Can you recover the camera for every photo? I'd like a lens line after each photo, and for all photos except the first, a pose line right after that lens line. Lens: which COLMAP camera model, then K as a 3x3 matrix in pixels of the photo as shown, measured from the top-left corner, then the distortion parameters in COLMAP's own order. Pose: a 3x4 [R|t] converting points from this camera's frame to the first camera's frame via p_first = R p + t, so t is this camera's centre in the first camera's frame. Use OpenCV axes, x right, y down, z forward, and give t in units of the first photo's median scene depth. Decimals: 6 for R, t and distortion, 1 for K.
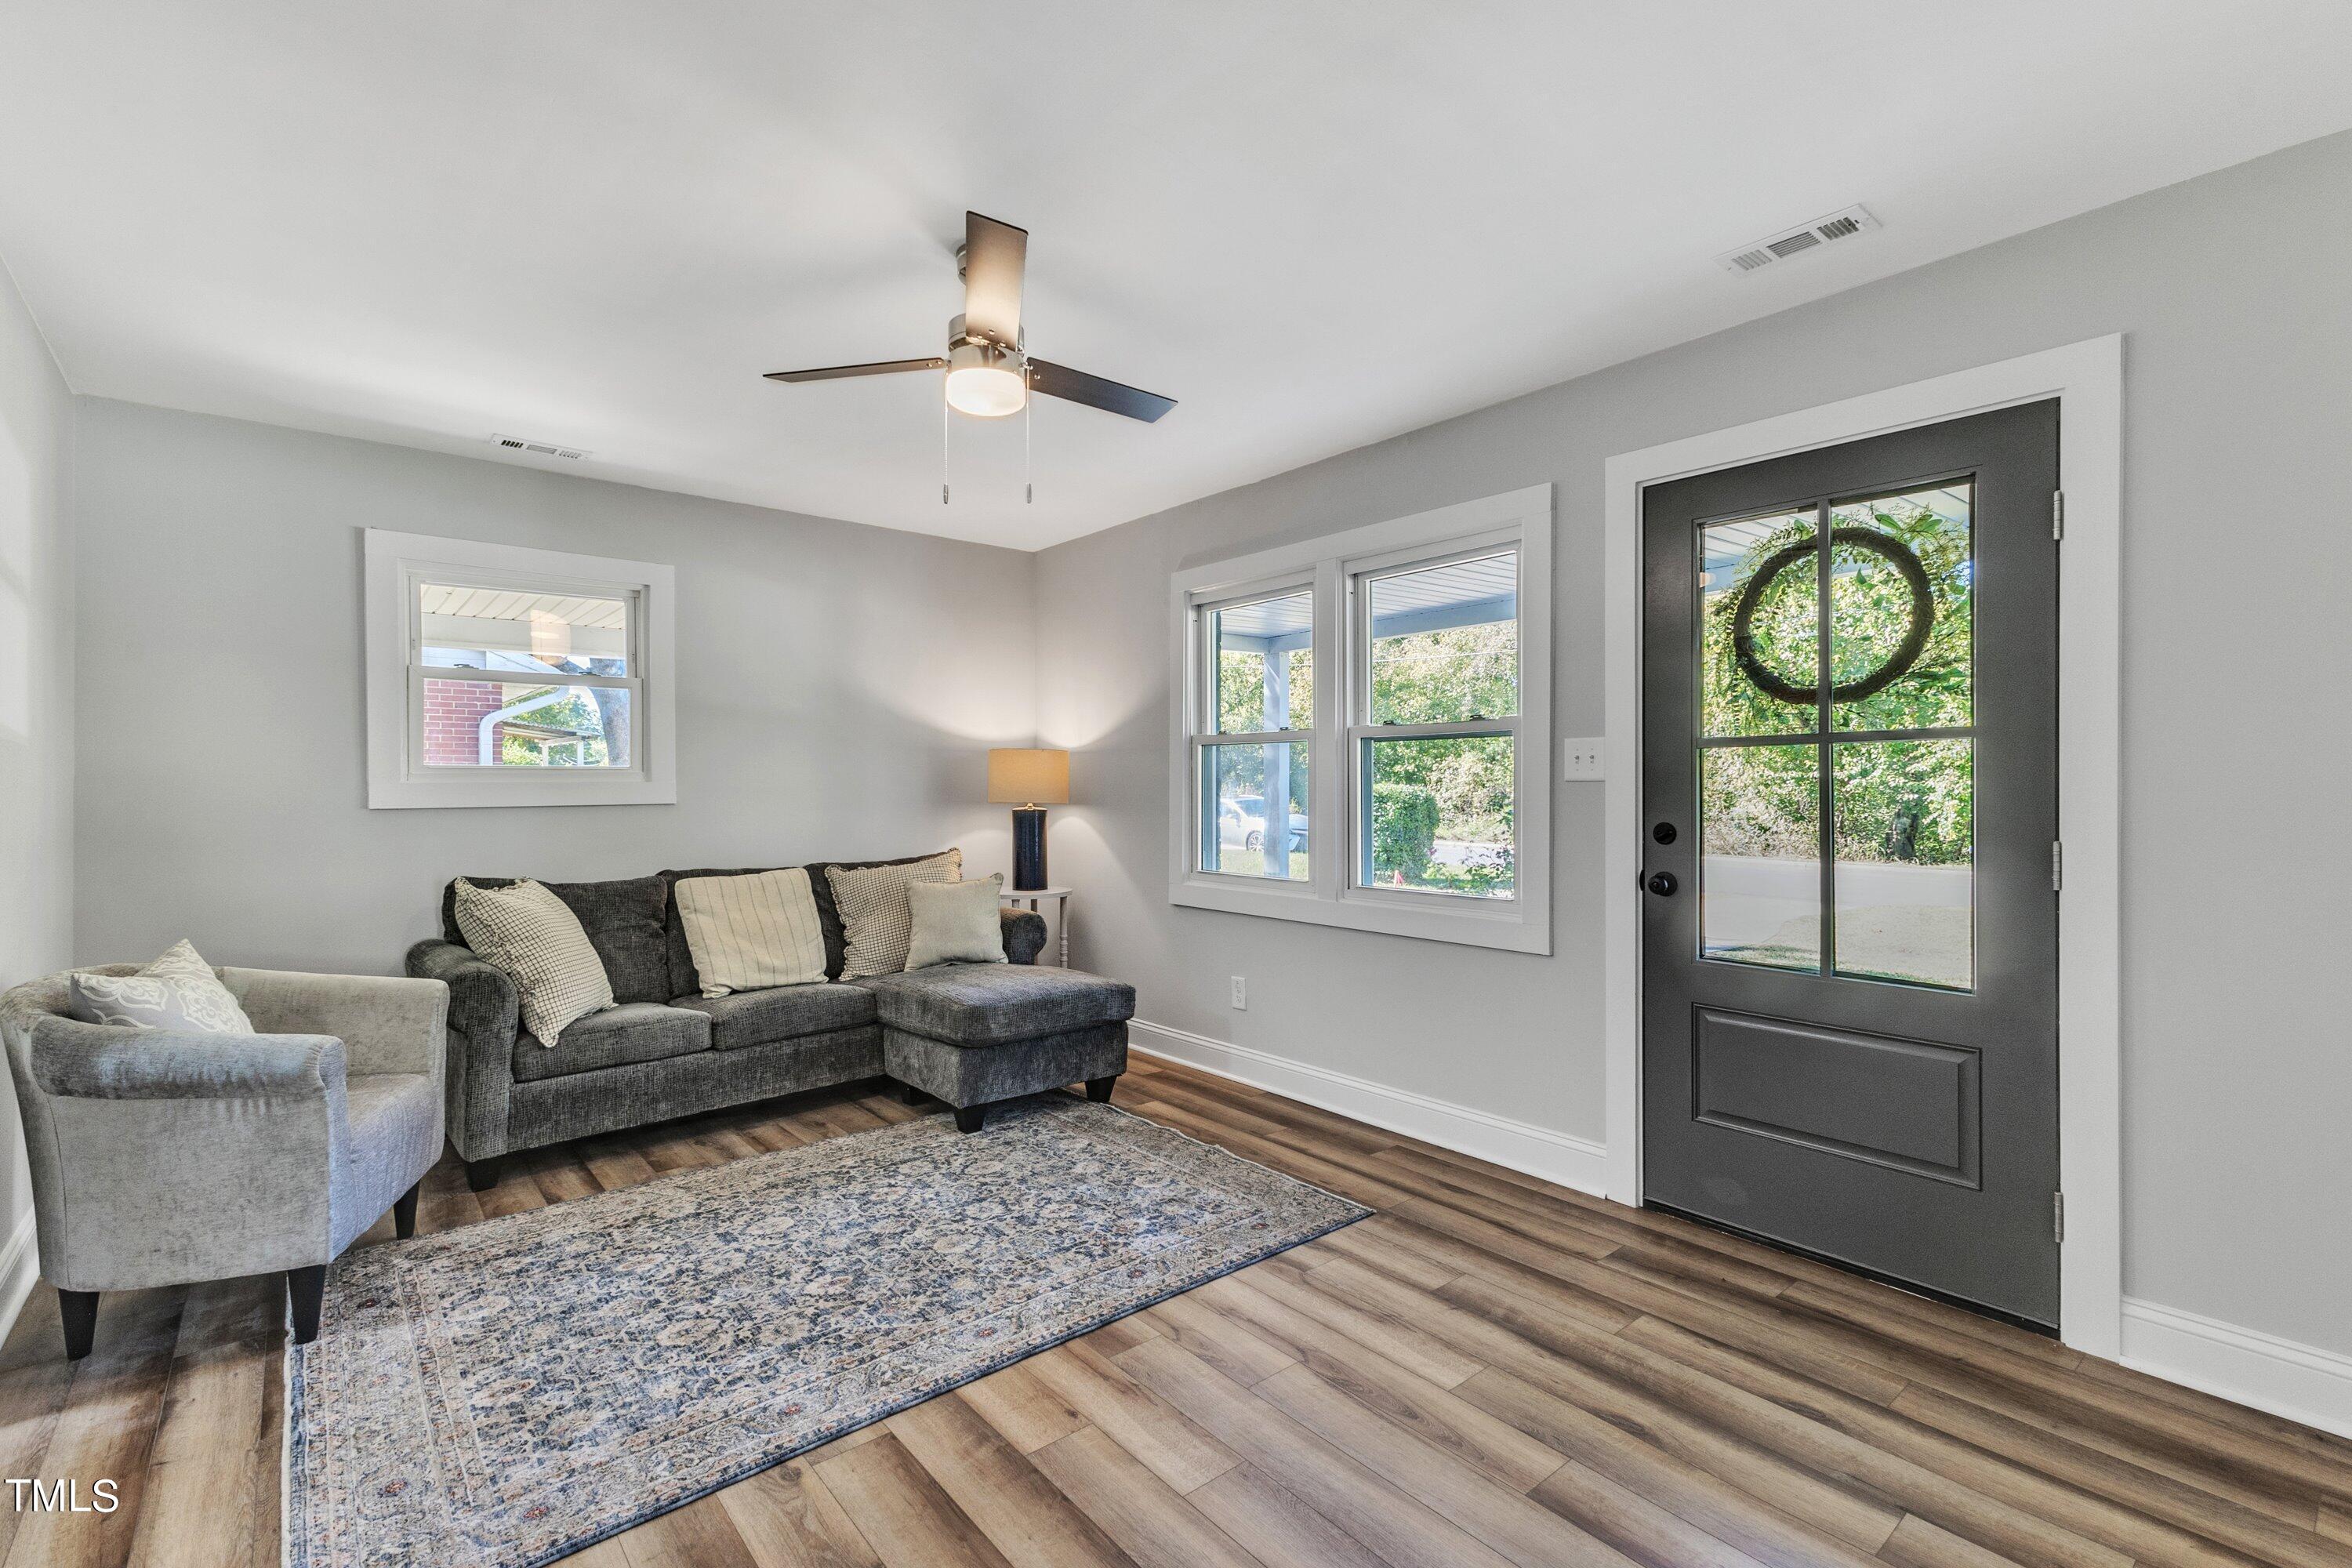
lens RADIAL K [[1036.3, 0, 1182.1], [0, 1036.3, 788.8], [0, 0, 1]] dist [0.017204, -0.000483]
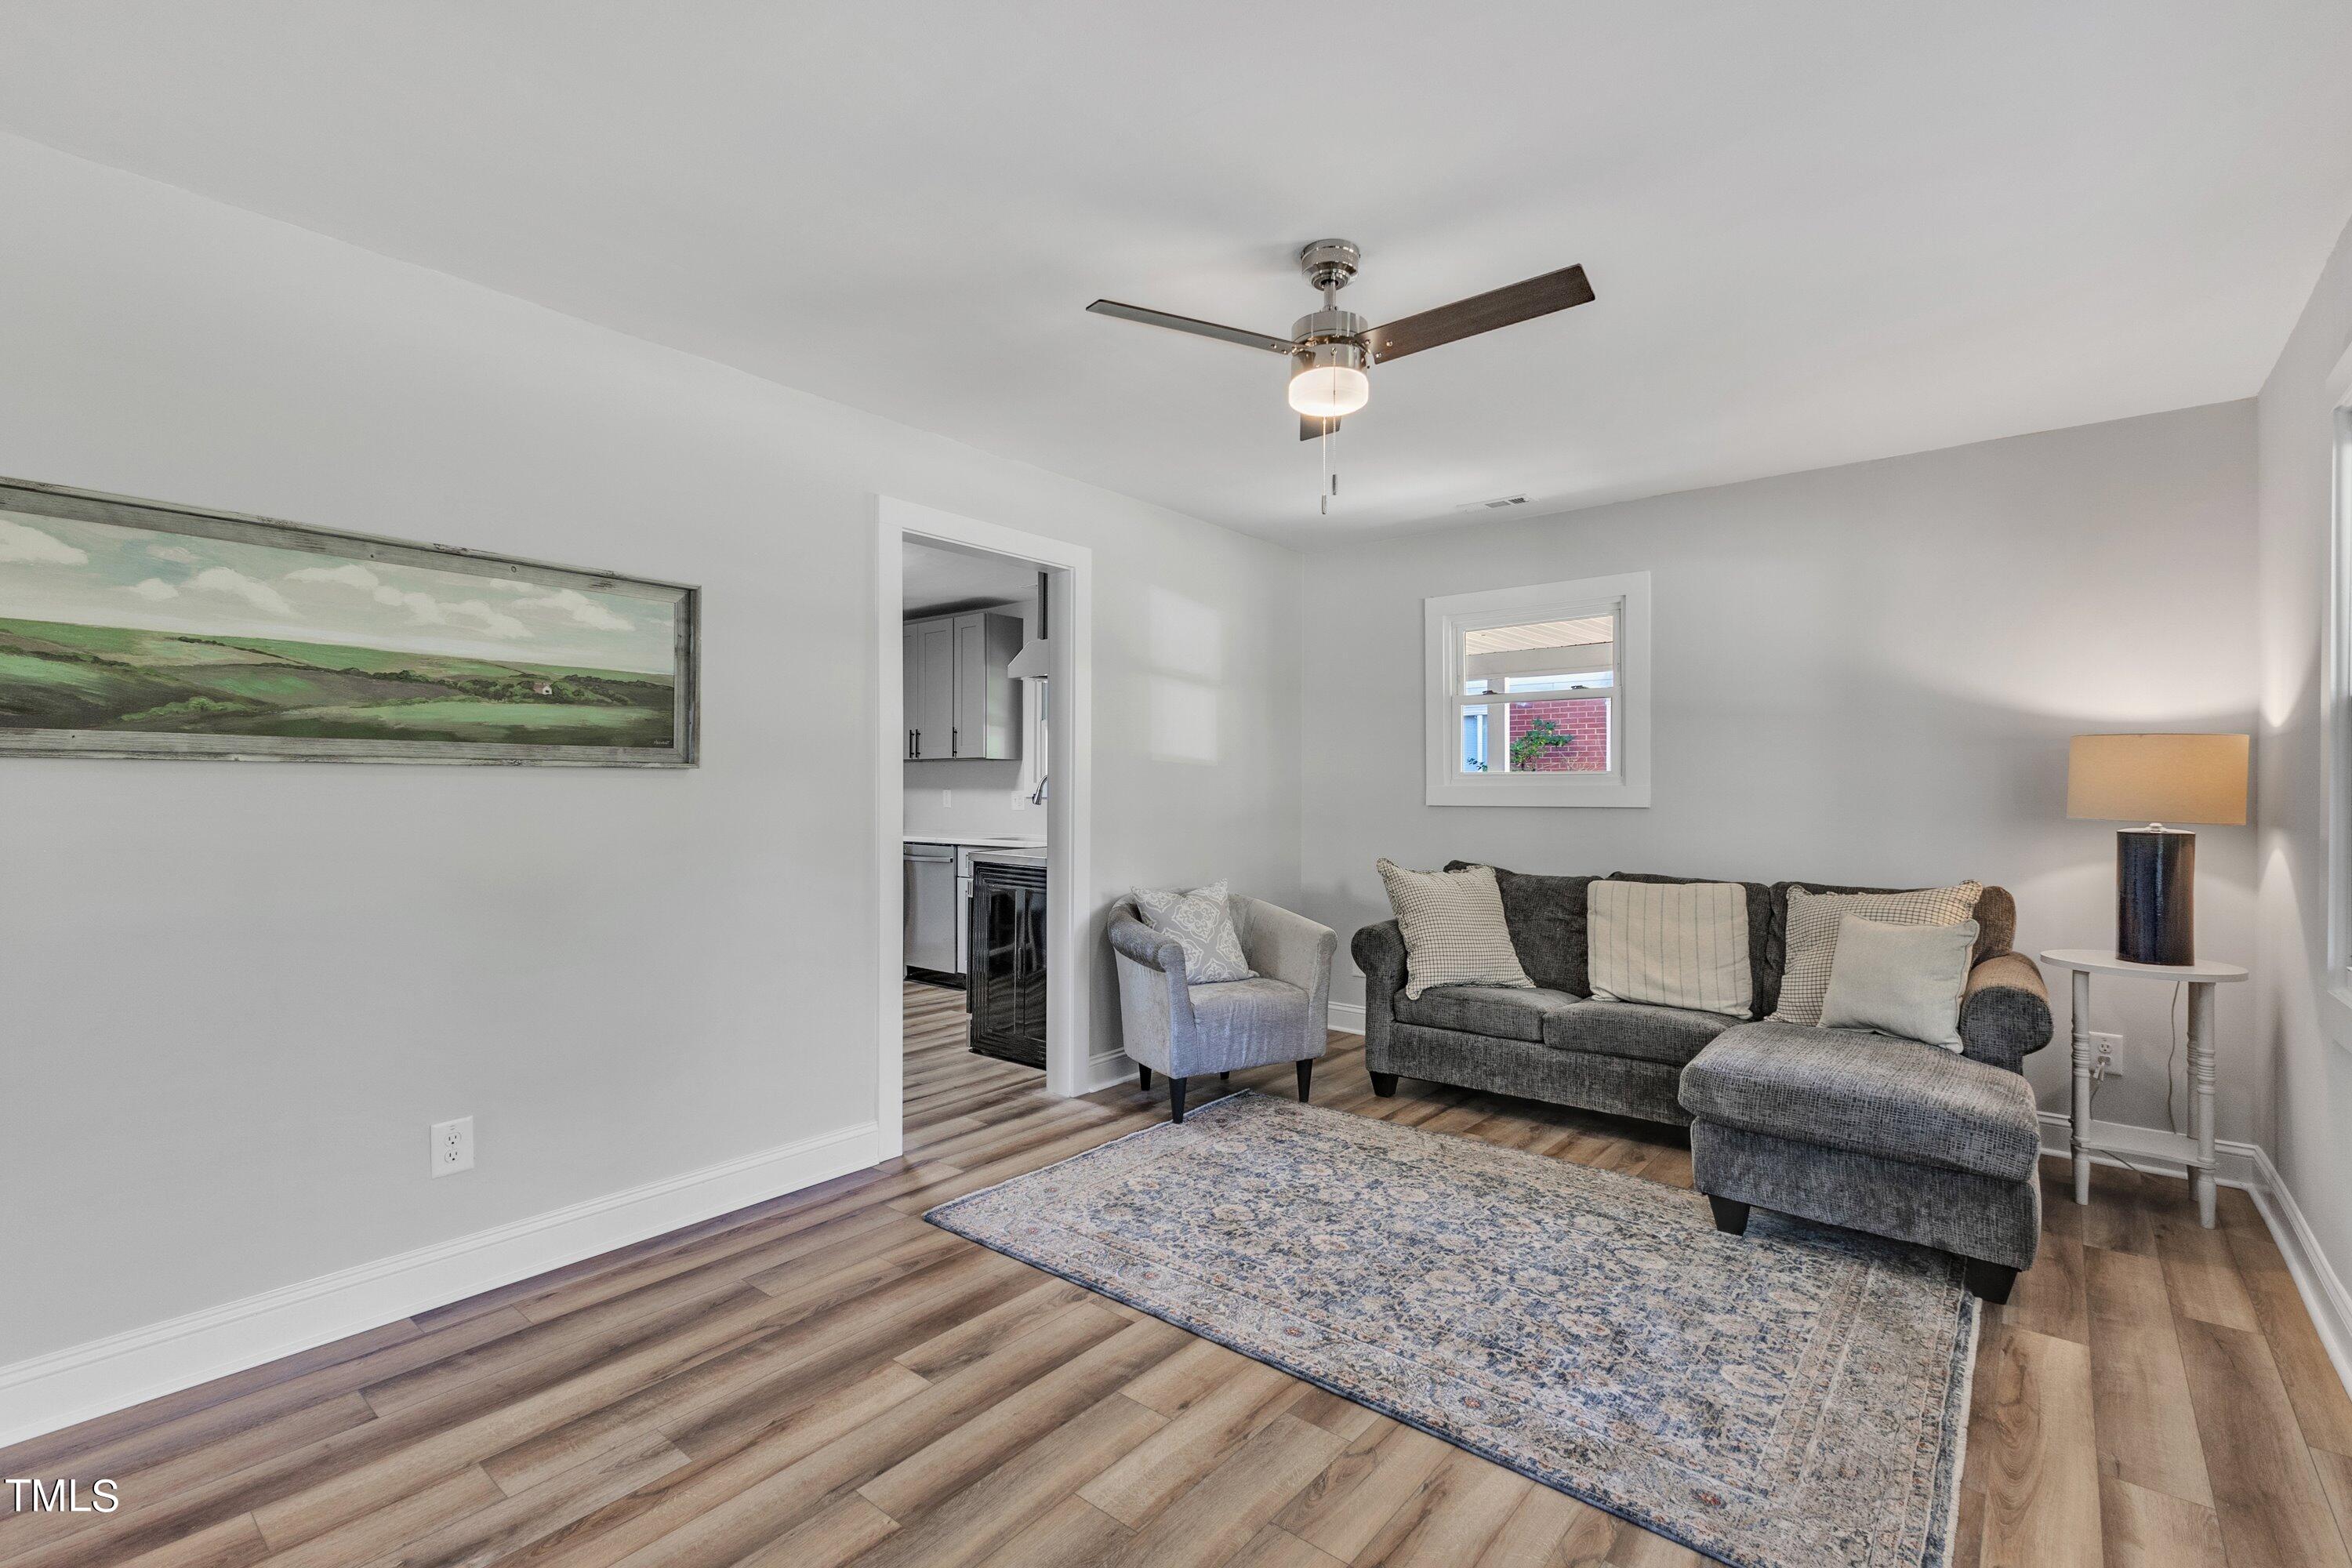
lens RADIAL K [[1036.3, 0, 1182.1], [0, 1036.3, 788.8], [0, 0, 1]] dist [0.017204, -0.000483]
pose [[0.186707, 0.003692, -0.982409, 0.562467], [-0.004821, 0.999984, 0.002842, -0.005976], [0.982404, 0.004206, 0.186722, 0.503931]]
